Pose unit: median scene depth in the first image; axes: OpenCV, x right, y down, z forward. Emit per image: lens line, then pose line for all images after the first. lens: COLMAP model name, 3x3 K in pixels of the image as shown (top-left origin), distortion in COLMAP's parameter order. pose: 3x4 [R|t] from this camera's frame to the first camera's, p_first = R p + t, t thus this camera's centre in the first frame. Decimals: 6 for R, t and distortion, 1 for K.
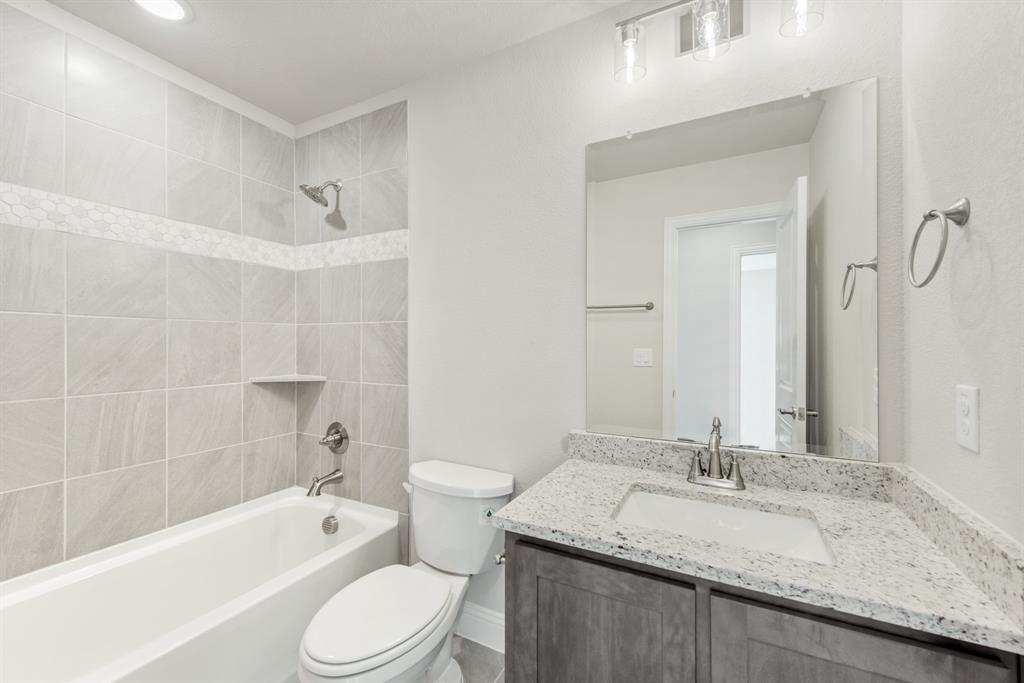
lens RADIAL K [[410.5, 0, 514.8], [0, 410.5, 347.4], [0, 0, 1]] dist [0.008771, 0.000343]
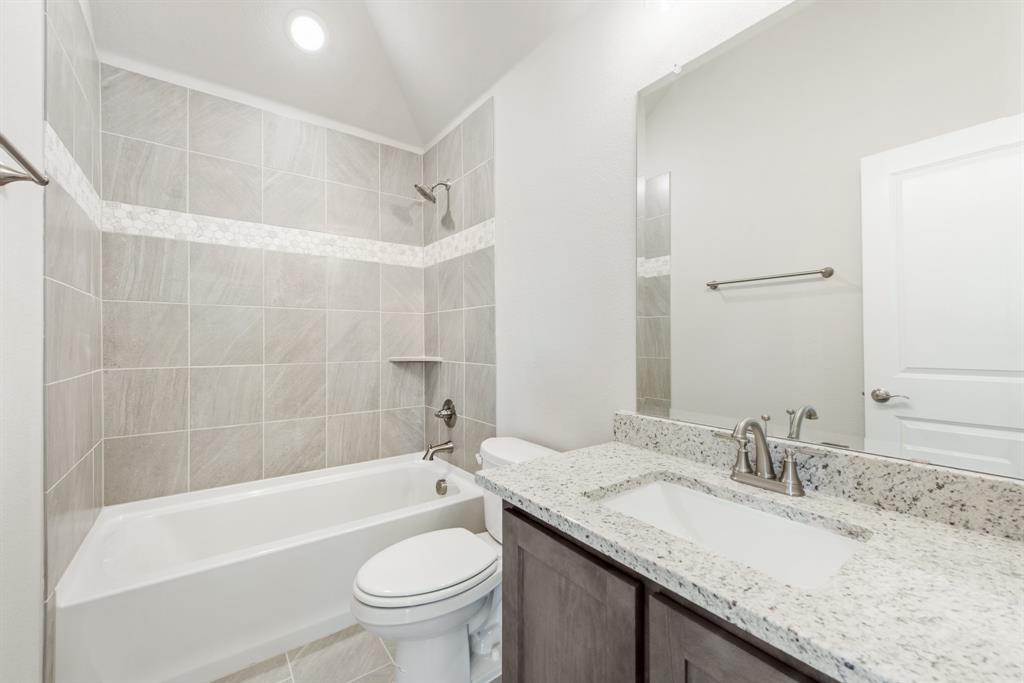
lens RADIAL K [[410.5, 0, 514.8], [0, 410.5, 347.4], [0, 0, 1]] dist [0.008771, 0.000343]
pose [[0.907070, 0.002828, -0.420971, 0.218723], [-0.001359, 0.999992, 0.003790, 0.038957], [0.420978, -0.002865, 0.907066, 0.052870]]
